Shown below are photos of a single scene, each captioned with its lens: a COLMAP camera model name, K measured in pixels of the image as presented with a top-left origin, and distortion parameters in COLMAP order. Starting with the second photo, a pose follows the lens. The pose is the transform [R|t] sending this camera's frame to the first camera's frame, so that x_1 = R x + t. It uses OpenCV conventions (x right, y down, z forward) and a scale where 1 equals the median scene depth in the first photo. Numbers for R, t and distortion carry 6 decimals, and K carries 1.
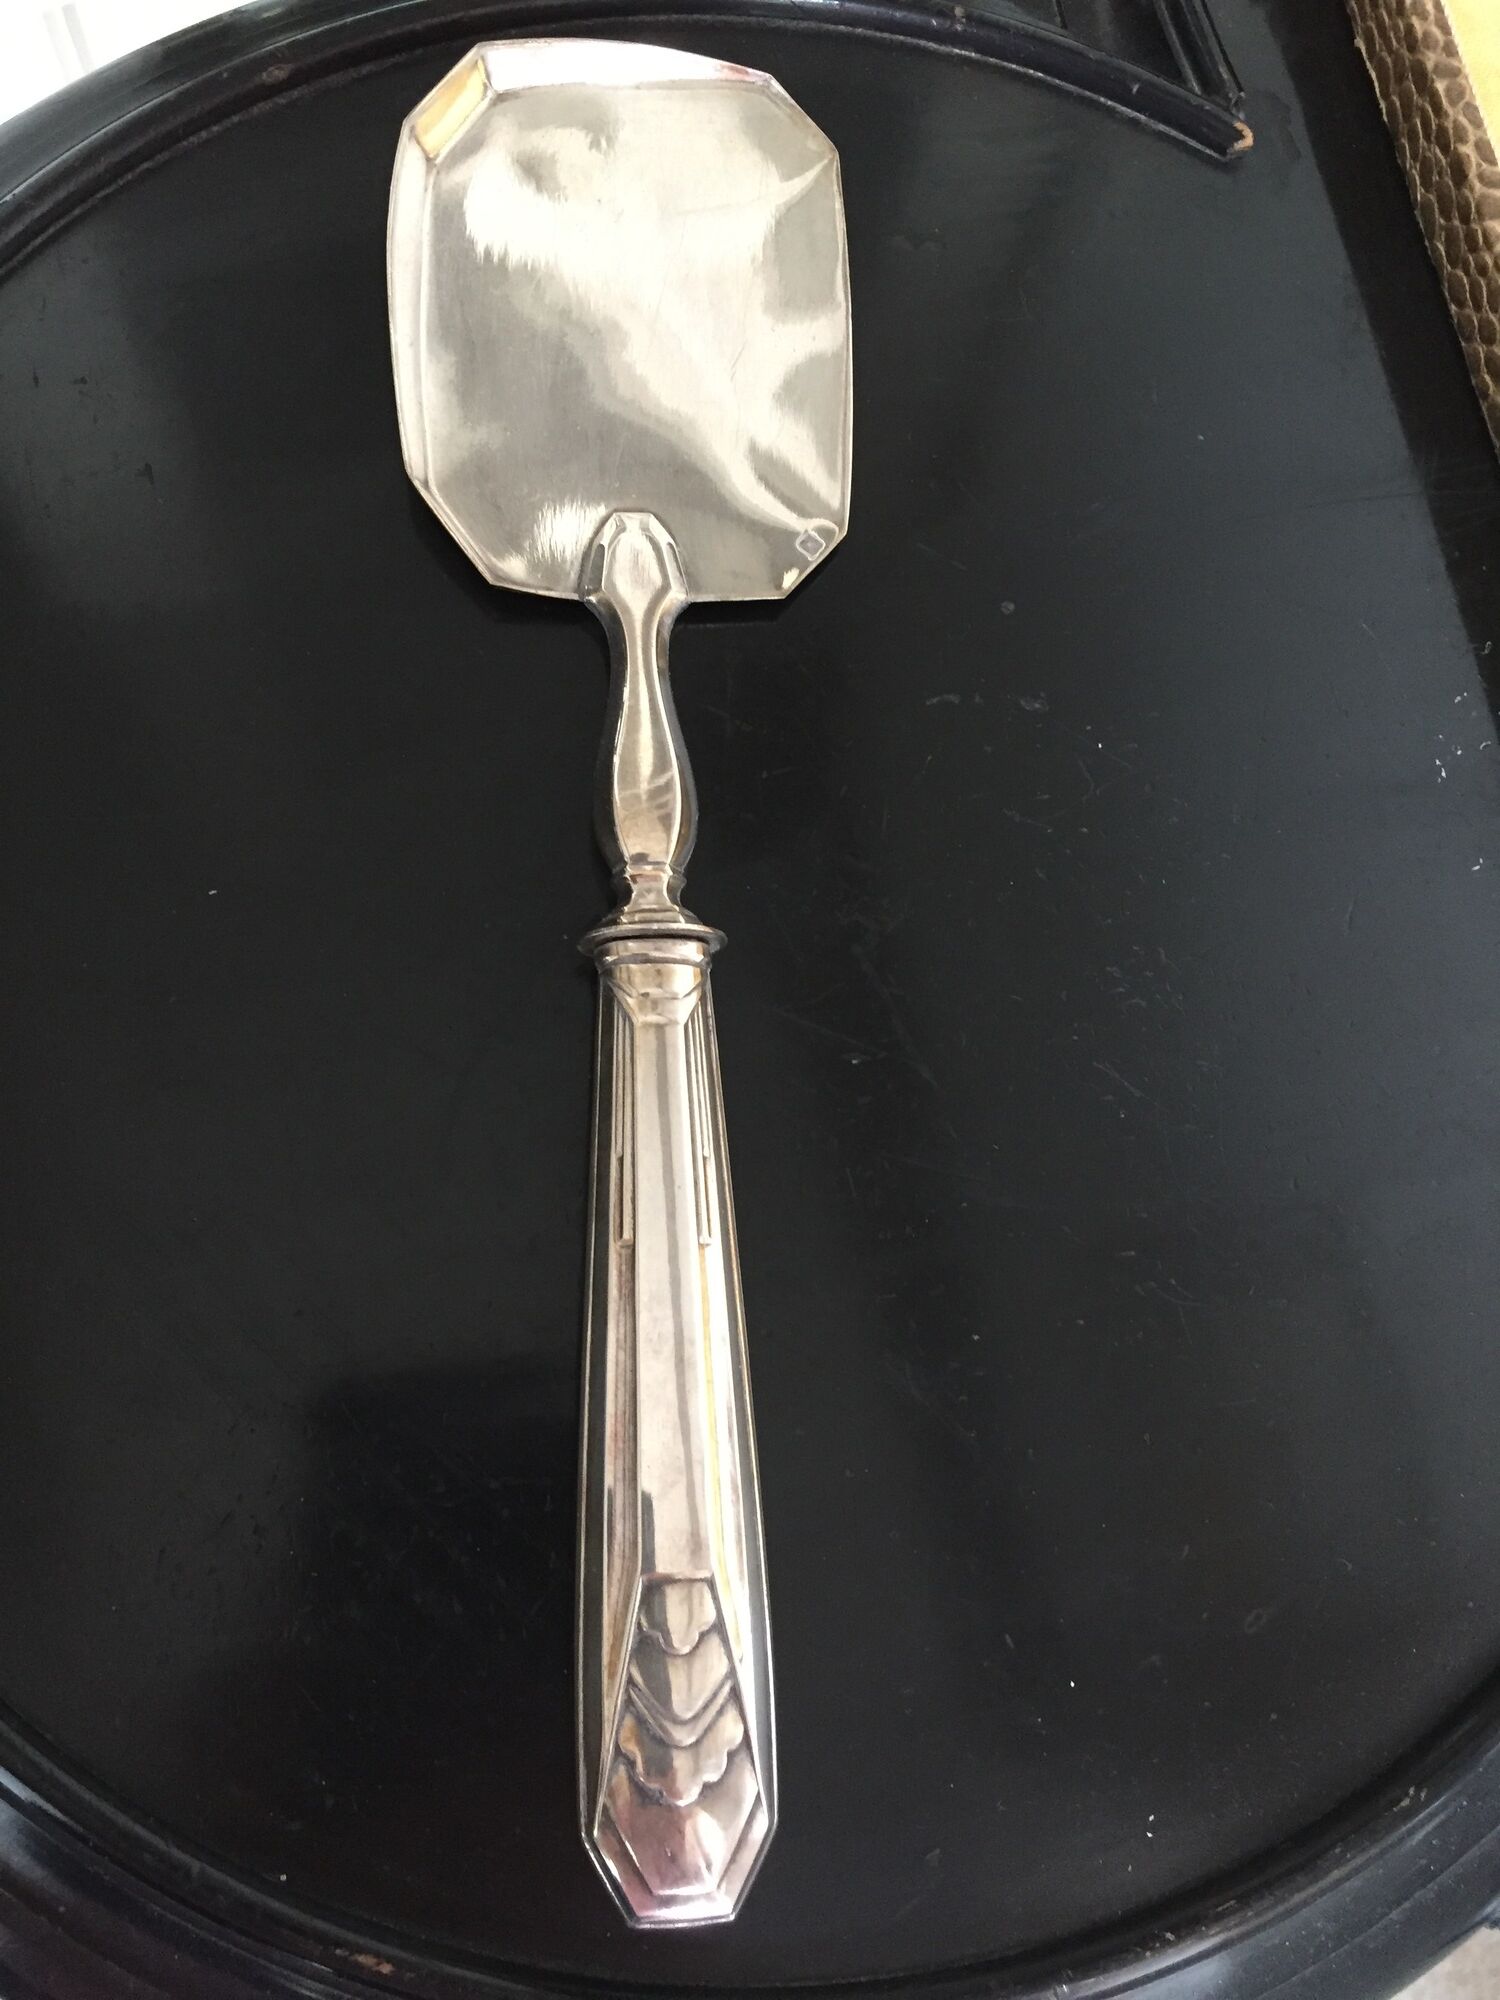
lens RADIAL K [[1752.1, 0, 763.7], [0, 1752.1, 1024.3], [0, 0, 1]] dist [0.056078, -0.060766]
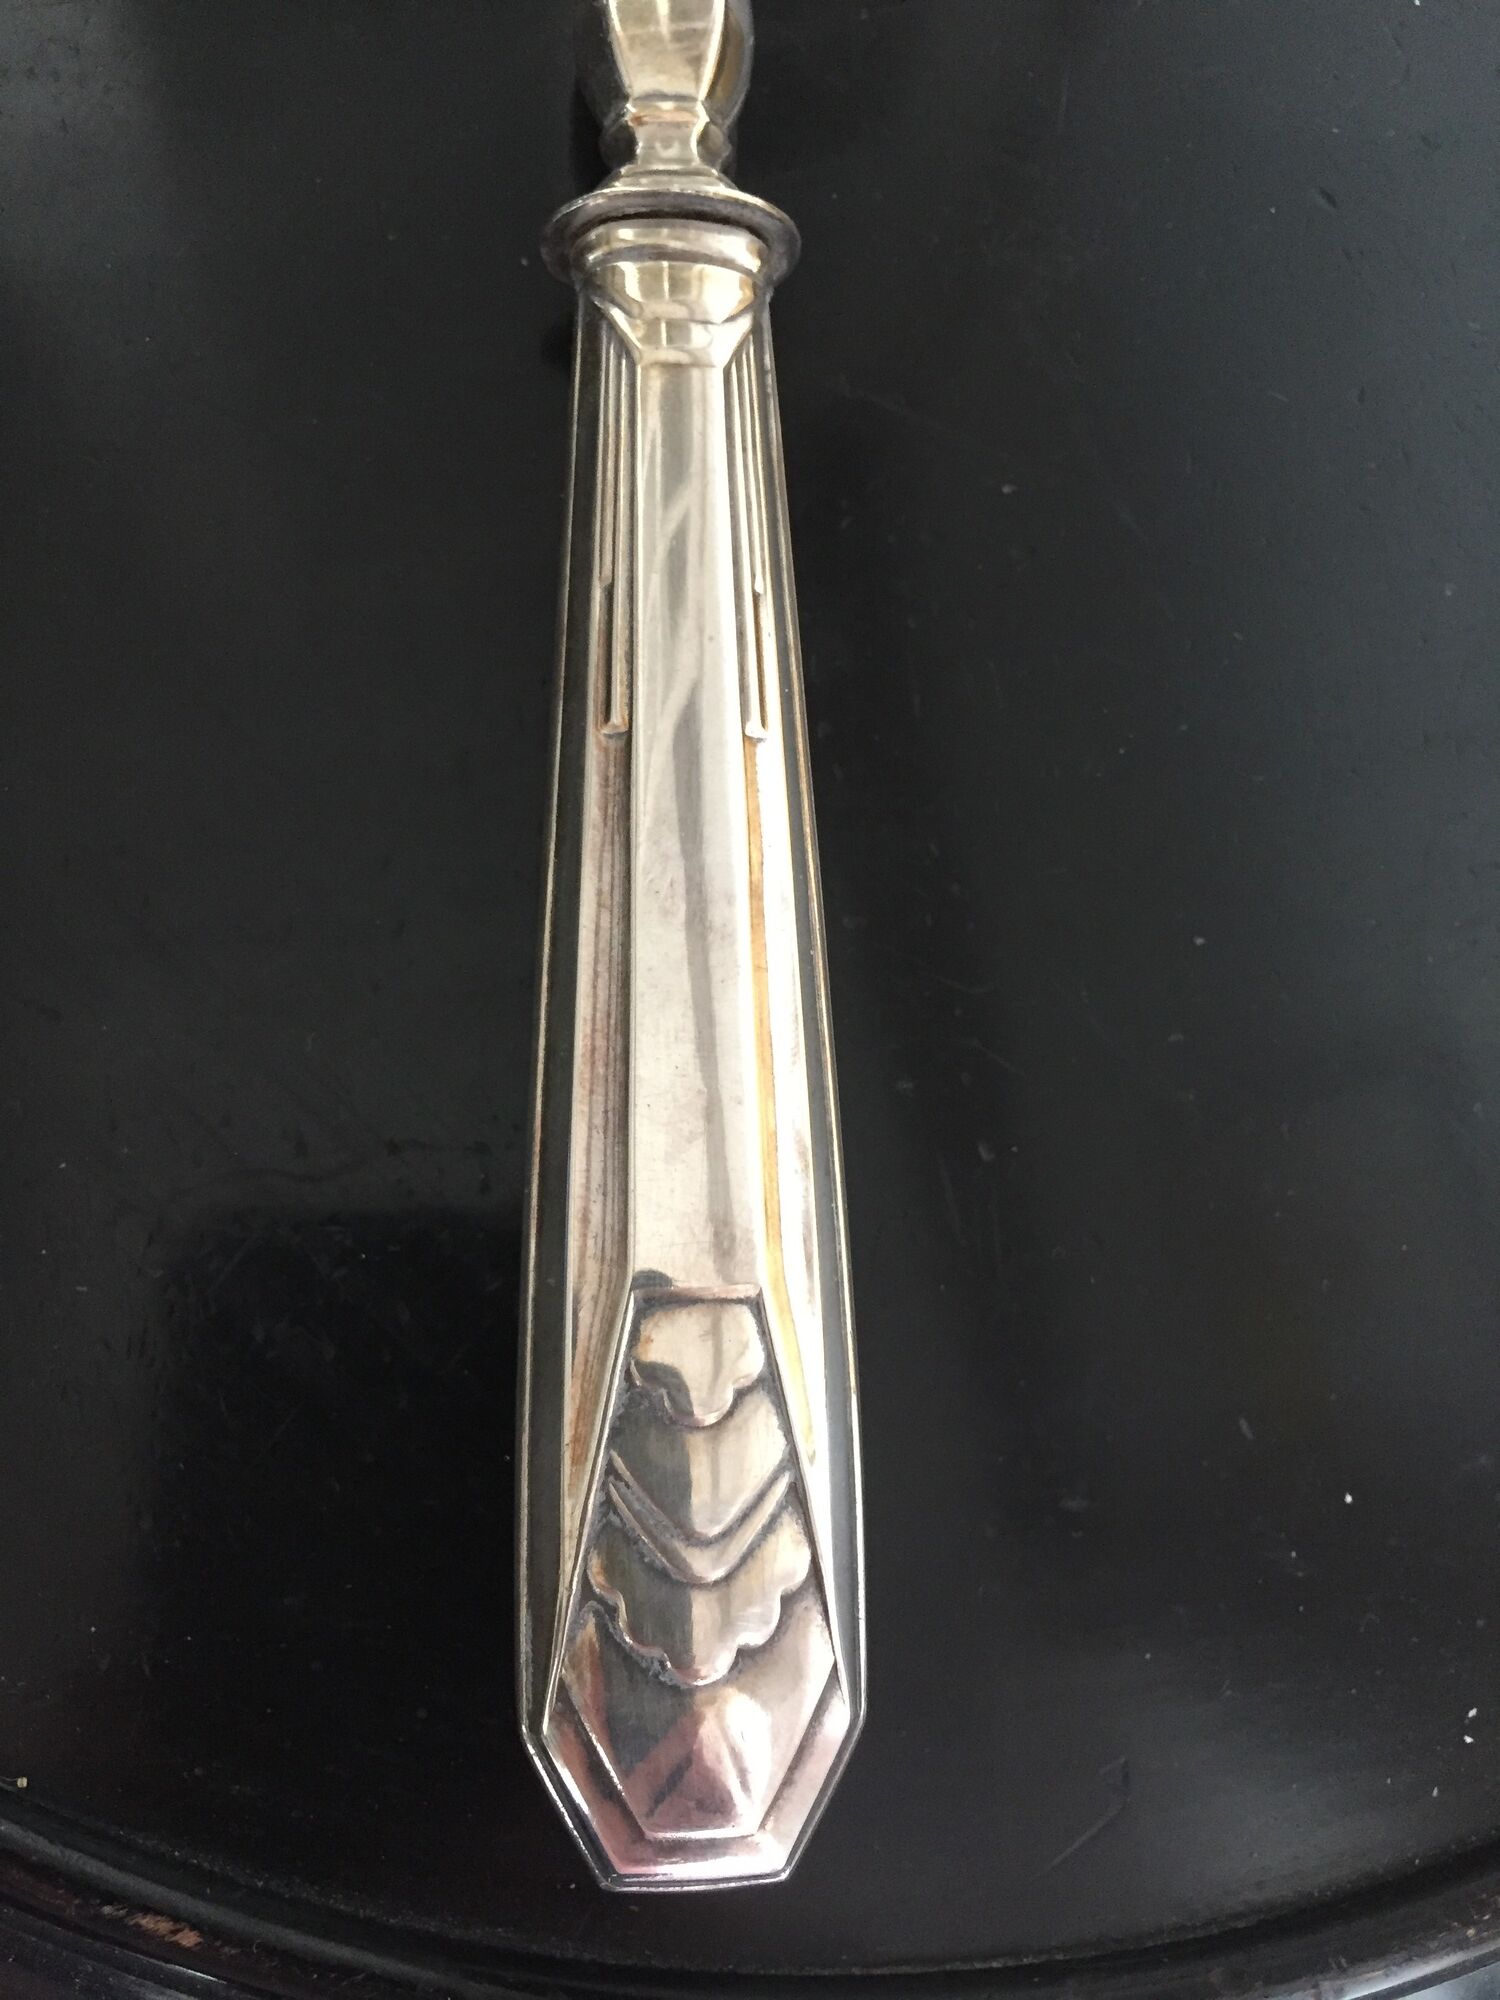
lens RADIAL K [[1752.1, 0, 763.7], [0, 1752.1, 1024.3], [0, 0, 1]] dist [0.056078, -0.060766]
pose [[0.999646, 0.019927, -0.017631, -0.018303], [-0.018327, 0.996070, 0.086649, 0.167344], [0.019288, -0.086295, 0.996083, 0.419112]]
